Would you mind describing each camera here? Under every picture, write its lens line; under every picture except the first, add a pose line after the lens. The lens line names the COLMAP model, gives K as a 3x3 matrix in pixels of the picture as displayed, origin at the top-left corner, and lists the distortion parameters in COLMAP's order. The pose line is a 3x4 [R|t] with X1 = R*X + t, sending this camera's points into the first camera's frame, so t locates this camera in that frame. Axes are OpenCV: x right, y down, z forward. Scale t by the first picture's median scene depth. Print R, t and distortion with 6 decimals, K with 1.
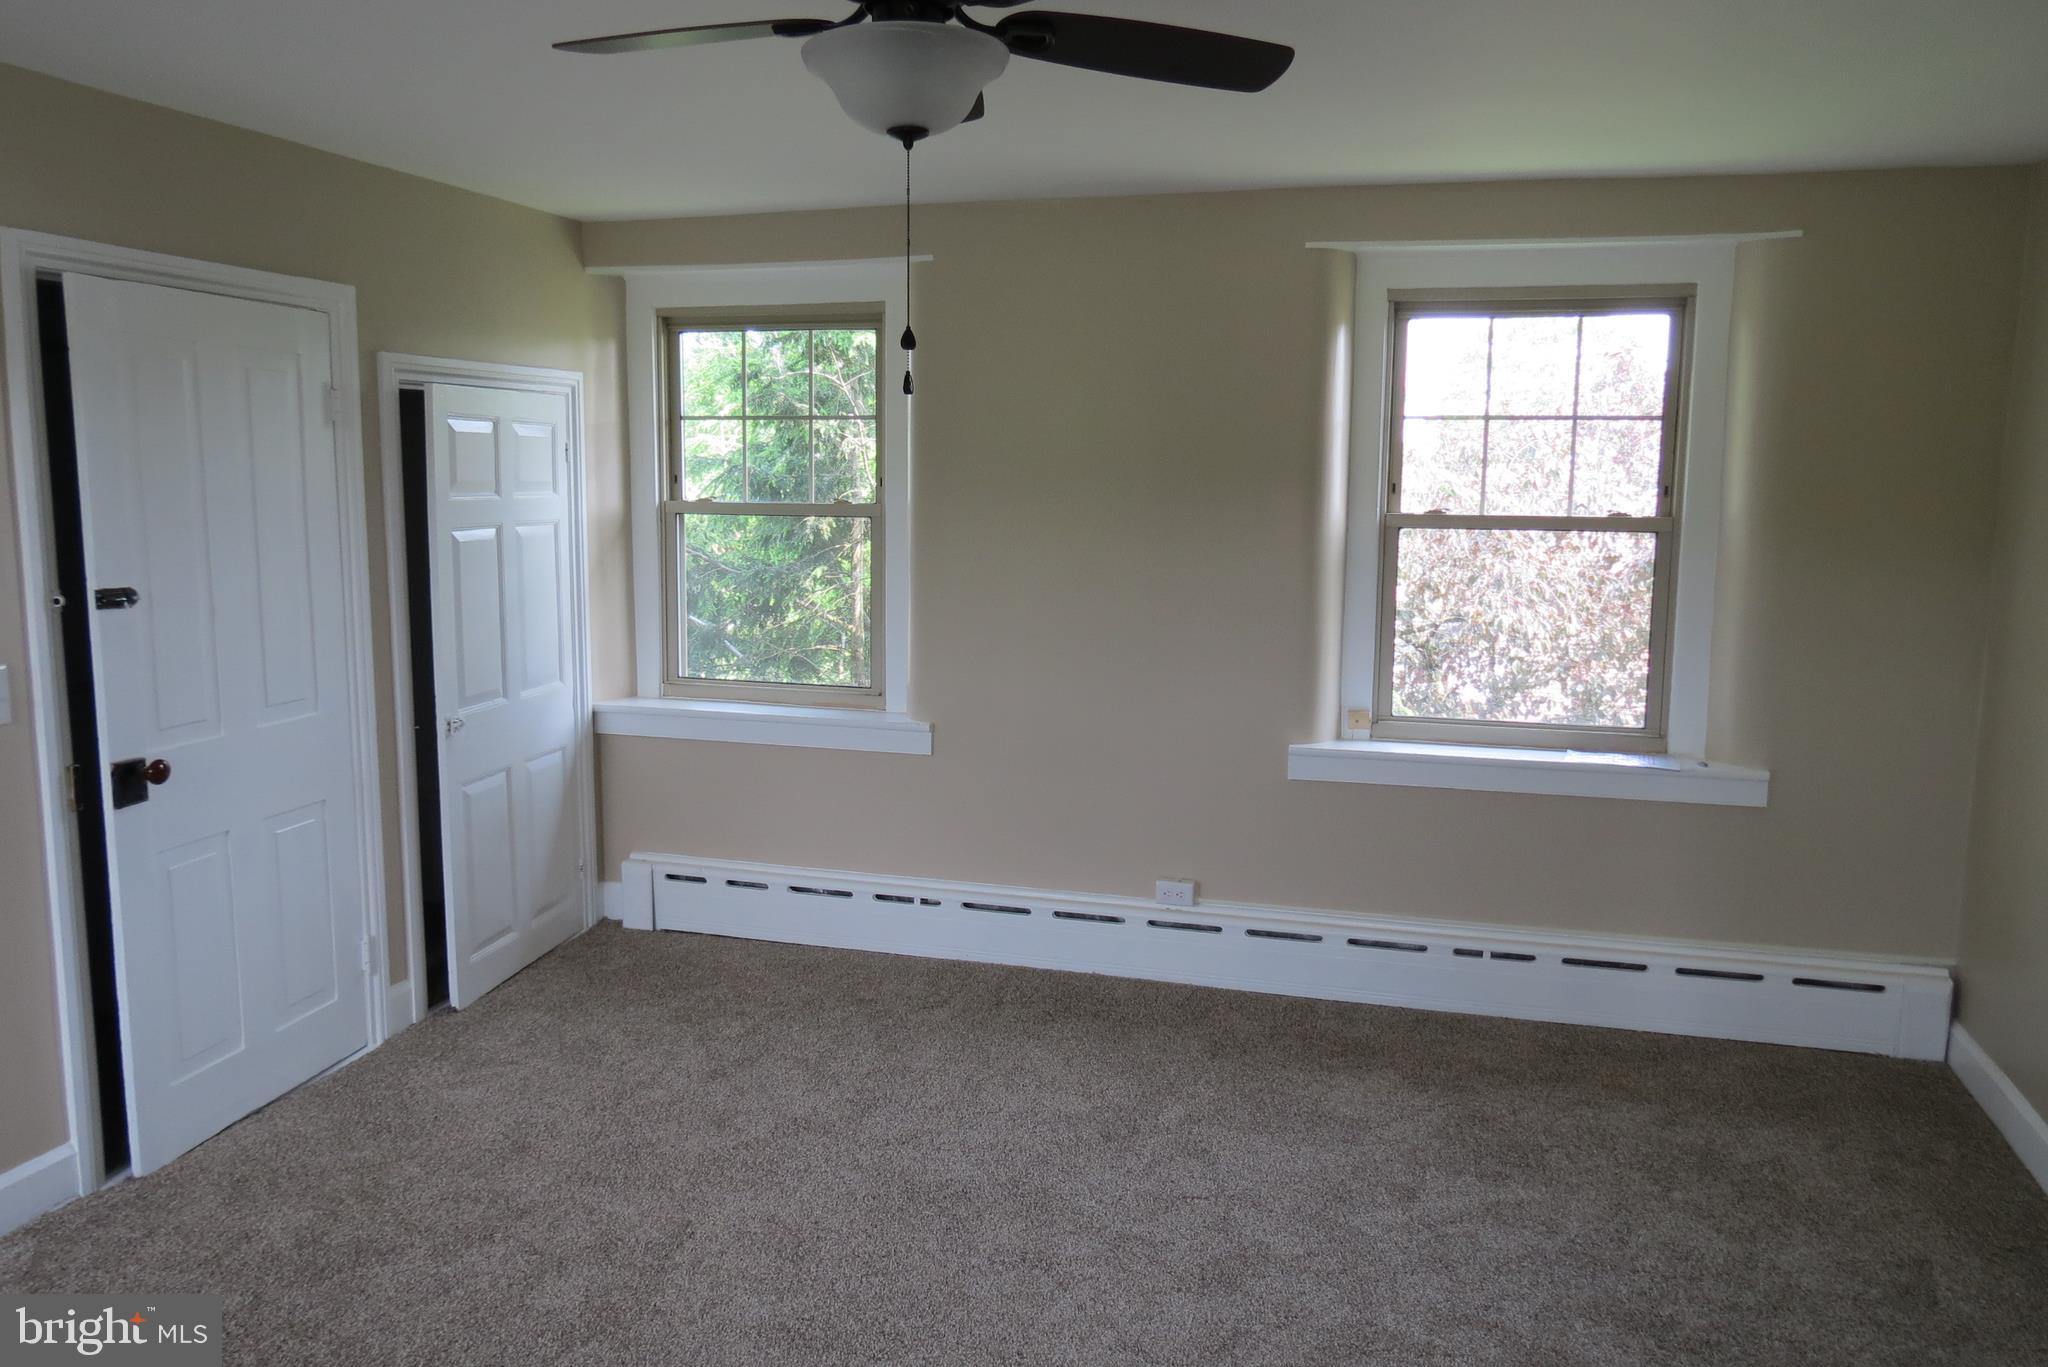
lens RADIAL K [[1448.4, 0, 1084.2], [0, 1448.4, 687.1], [0, 0, 1]] dist [-0.000028, 0.001211]
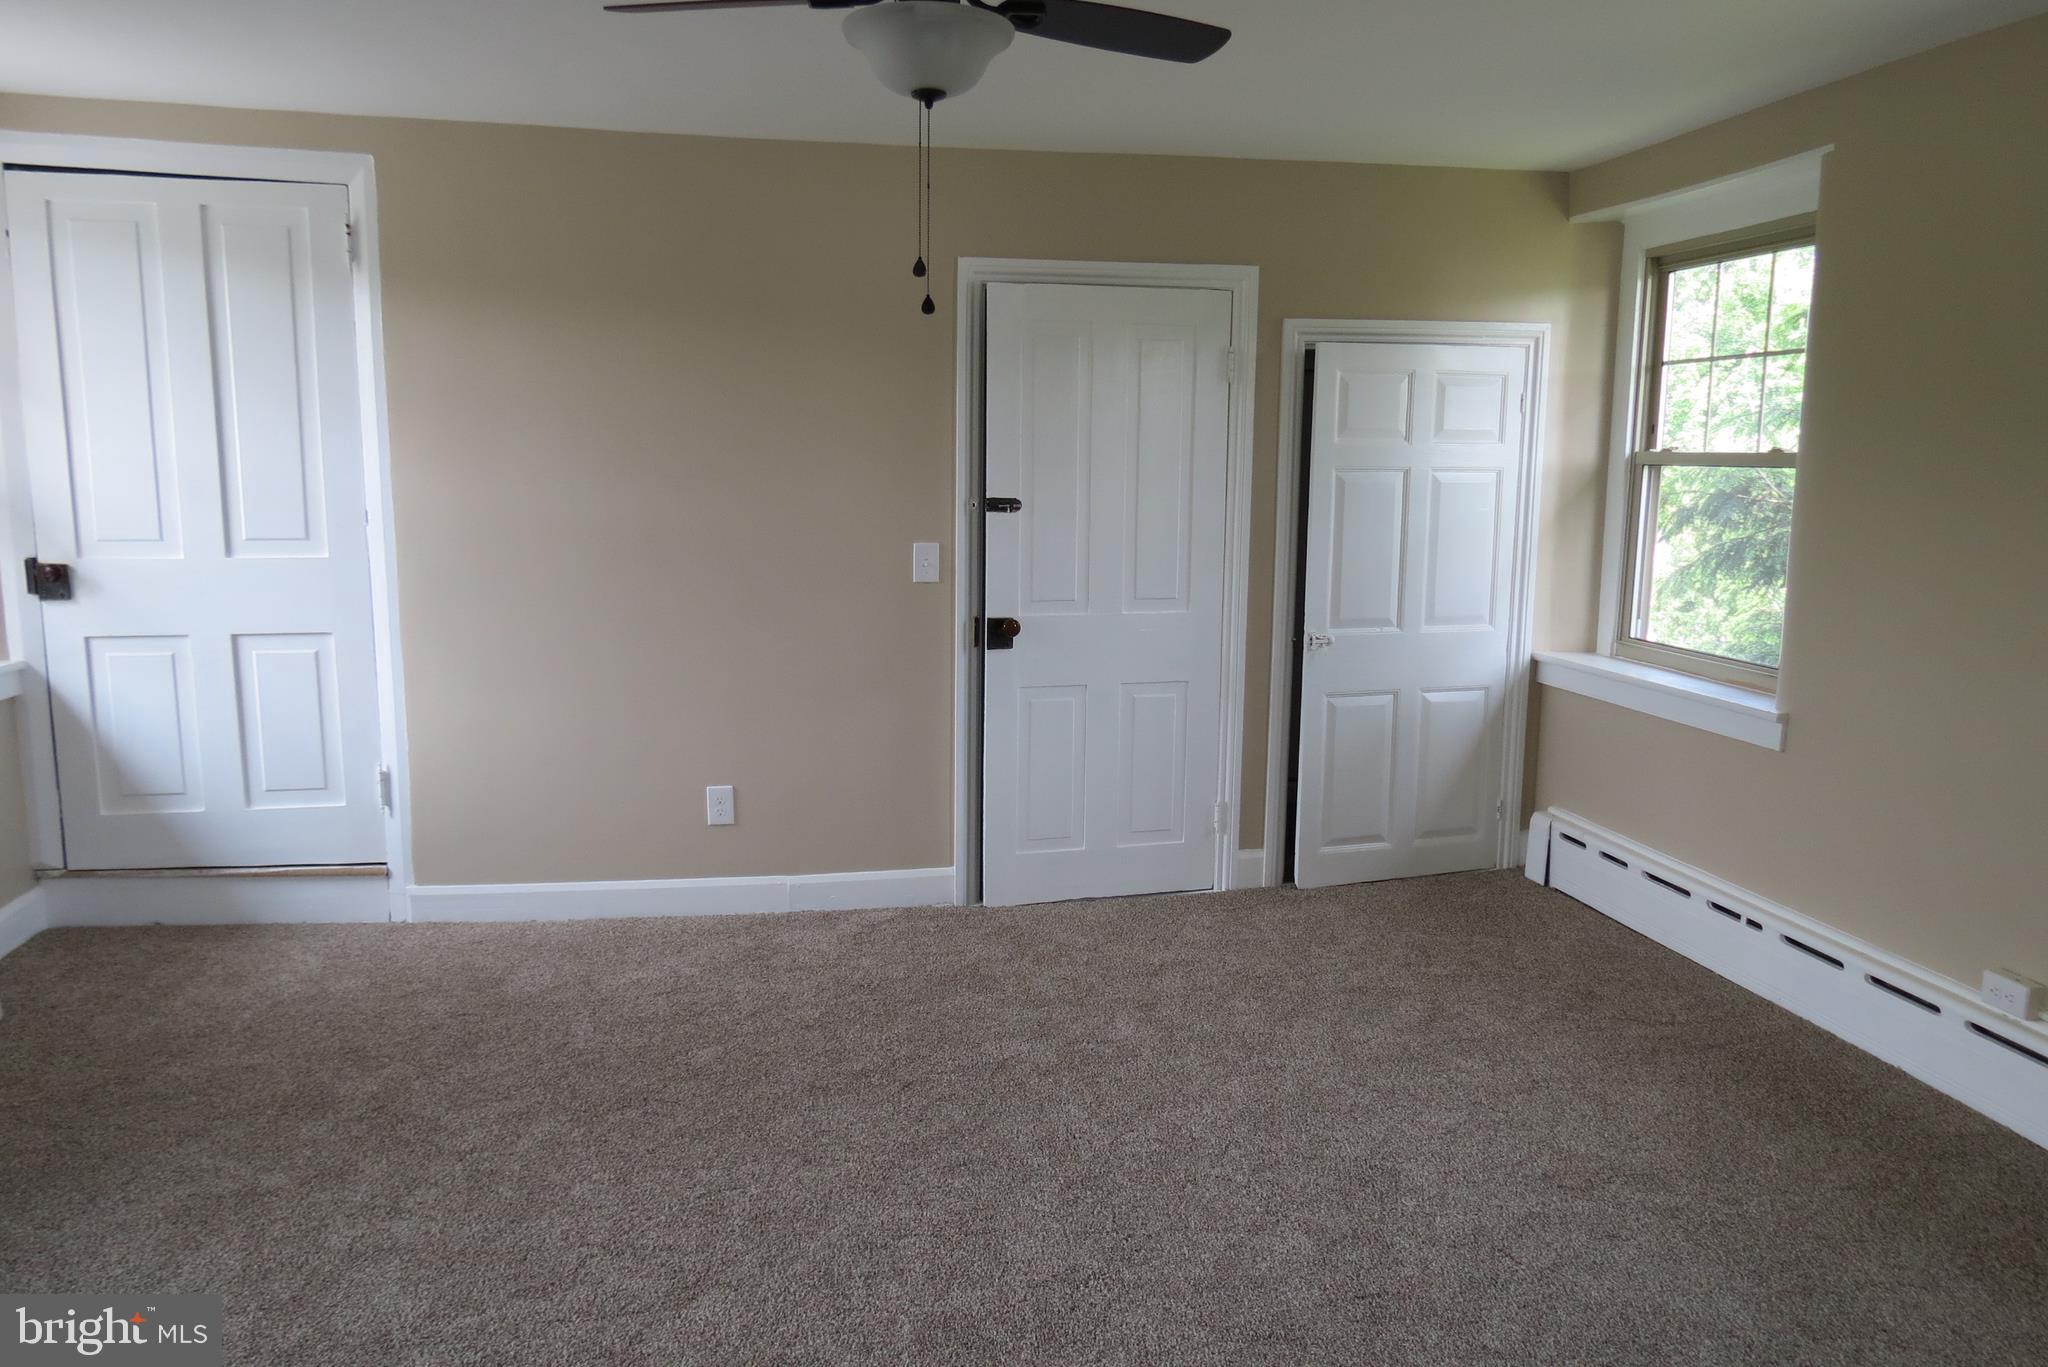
lens RADIAL K [[1481.0, 0, 1024.0], [0, 1481.0, 683.5], [0, 0, 1]] dist [-0.022122, 0.001718]
pose [[0.453592, 0.127799, -0.881999, 0.448938], [-0.126863, 0.988846, 0.078038, -0.002217], [0.882134, 0.076495, 0.464746, 0.228394]]
